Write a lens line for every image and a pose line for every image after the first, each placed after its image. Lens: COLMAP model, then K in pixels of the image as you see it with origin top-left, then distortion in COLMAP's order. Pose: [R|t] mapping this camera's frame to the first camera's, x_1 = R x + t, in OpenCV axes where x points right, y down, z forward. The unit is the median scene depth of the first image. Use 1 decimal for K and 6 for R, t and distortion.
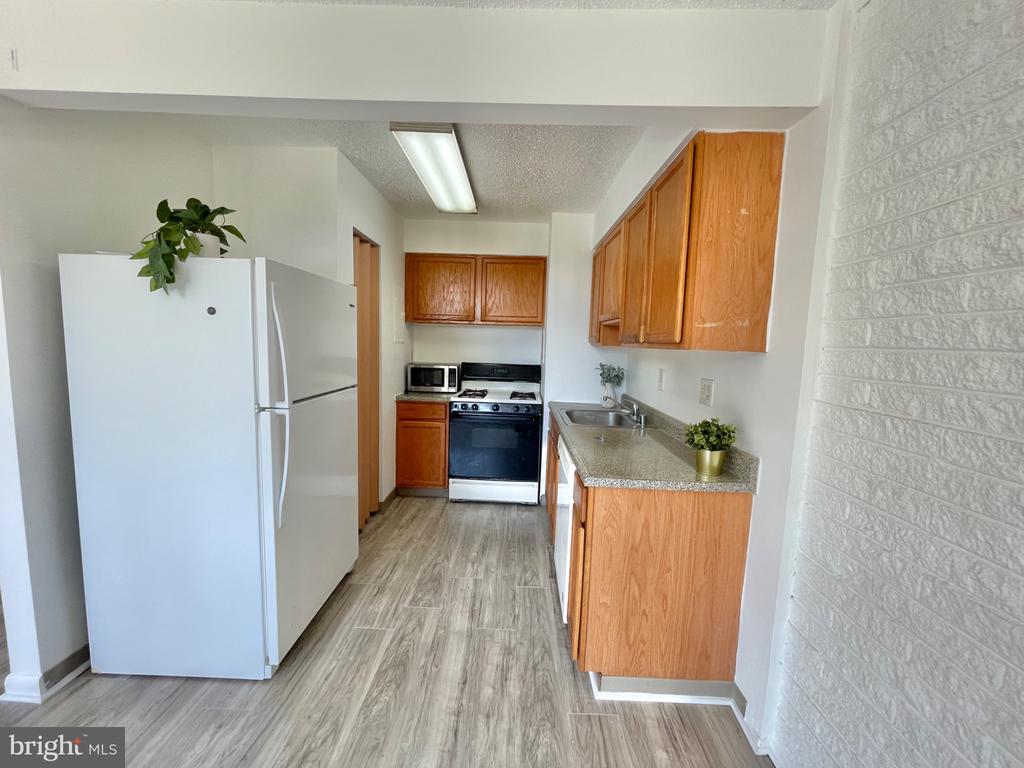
lens RADIAL K [[412.8, 0, 512.2], [0, 412.8, 385.0], [0, 0, 1]] dist [-0.003144, -0.000036]
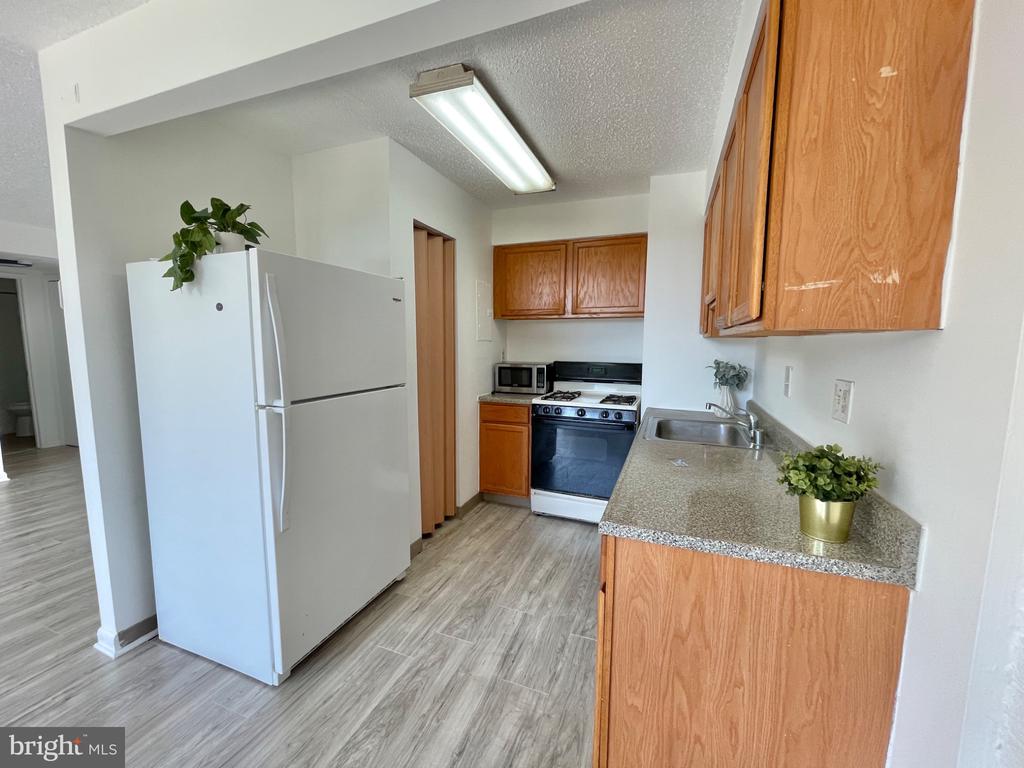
lens RADIAL K [[412.8, 0, 512.2], [0, 412.8, 385.0], [0, 0, 1]] dist [-0.003144, -0.000036]
pose [[0.938123, 0.011498, -0.346110, 0.197615], [-0.012905, 0.999915, -0.001760, 0.000926], [0.346061, 0.006117, 0.938192, 0.216541]]
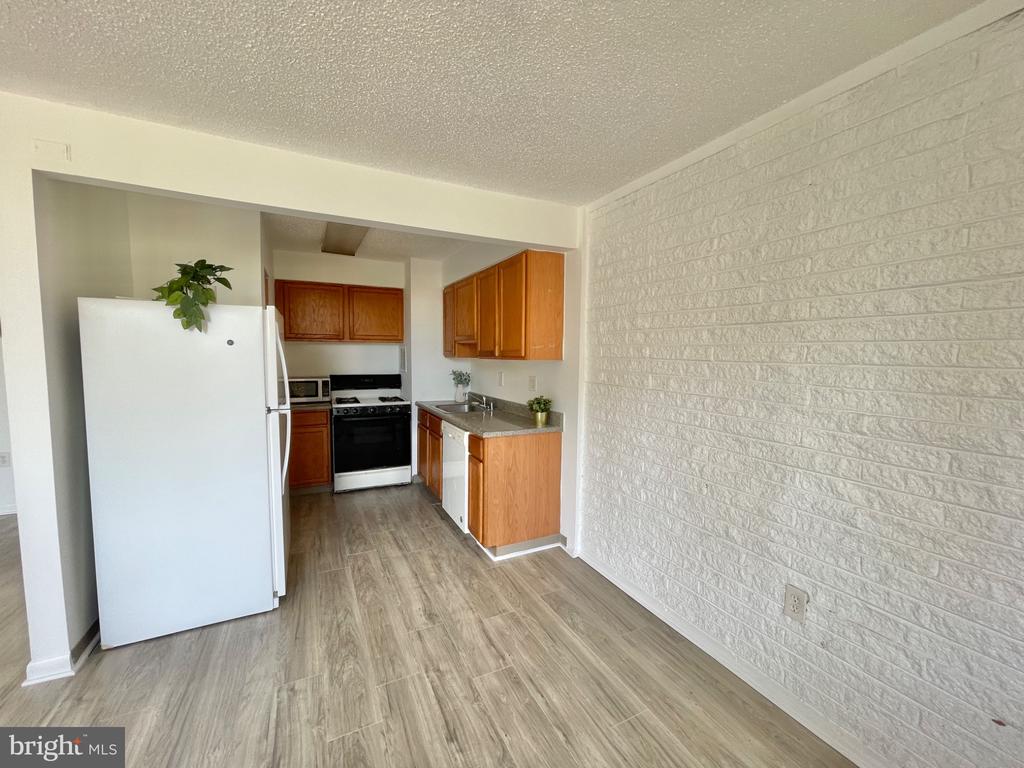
lens RADIAL K [[412.8, 0, 512.2], [0, 412.8, 385.0], [0, 0, 1]] dist [-0.003144, -0.000036]
pose [[0.888218, -0.058007, 0.455745, -0.367517], [0.067774, 0.997688, -0.005102, 0.024385], [-0.454395, 0.035419, 0.890096, -0.468608]]
